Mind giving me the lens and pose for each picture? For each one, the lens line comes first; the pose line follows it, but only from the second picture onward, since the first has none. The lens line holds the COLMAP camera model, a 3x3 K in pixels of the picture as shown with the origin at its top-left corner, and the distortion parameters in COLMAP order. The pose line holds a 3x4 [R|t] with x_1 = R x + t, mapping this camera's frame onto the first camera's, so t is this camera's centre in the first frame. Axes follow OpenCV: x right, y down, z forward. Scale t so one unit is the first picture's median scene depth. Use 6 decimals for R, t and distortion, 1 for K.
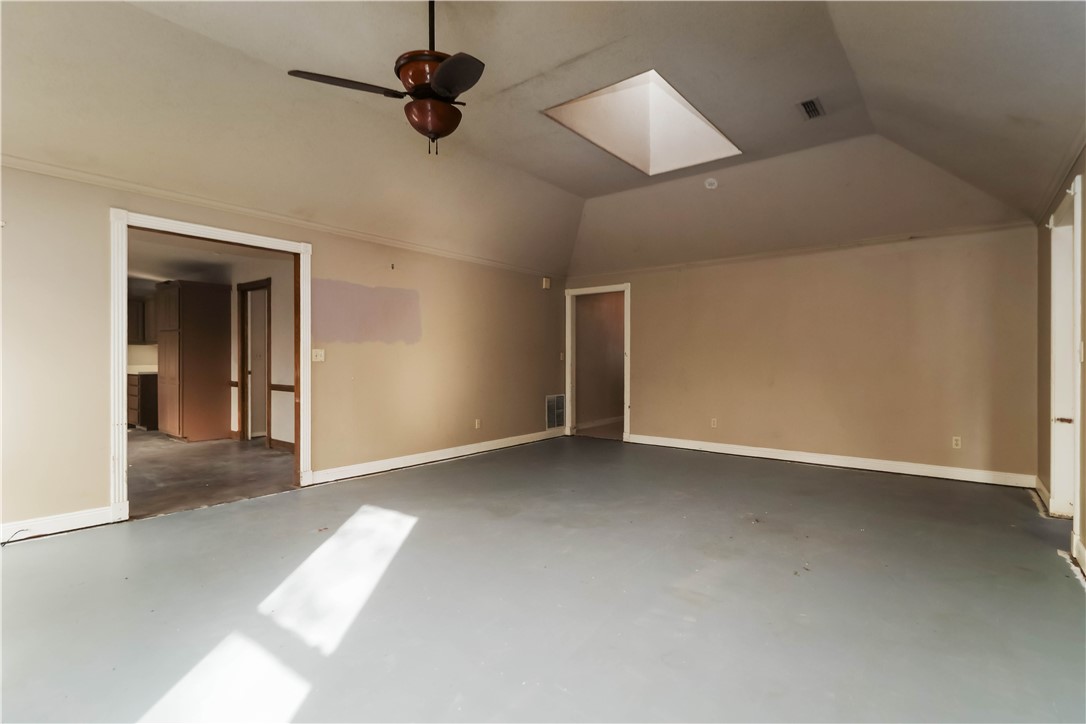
lens RADIAL K [[521.0, 0, 540.4], [0, 521.0, 360.1], [0, 0, 1]] dist [0.000016, -0.002250]
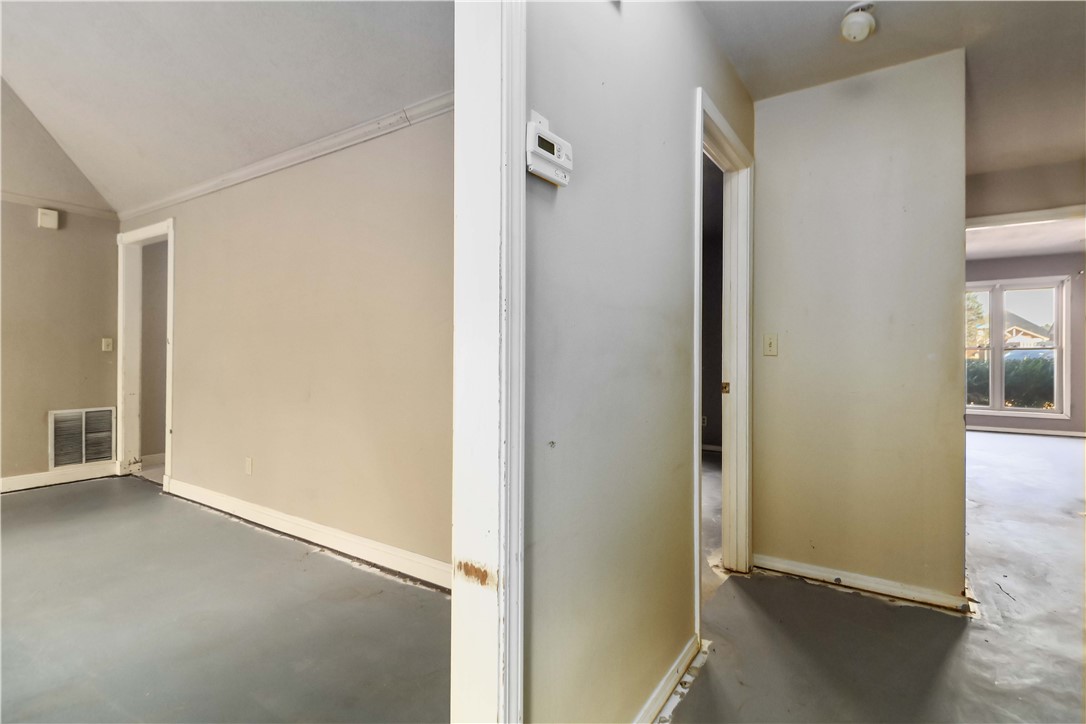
lens RADIAL K [[521.0, 0, 547.6], [0, 521.0, 357.2], [0, 0, 1]] dist [0.000016, -0.002250]
pose [[0.996060, 0.008613, 0.088264, 0.515431], [-0.008763, 0.999961, 0.001313, 0.002189], [-0.088249, -0.002081, 0.996096, 0.367327]]
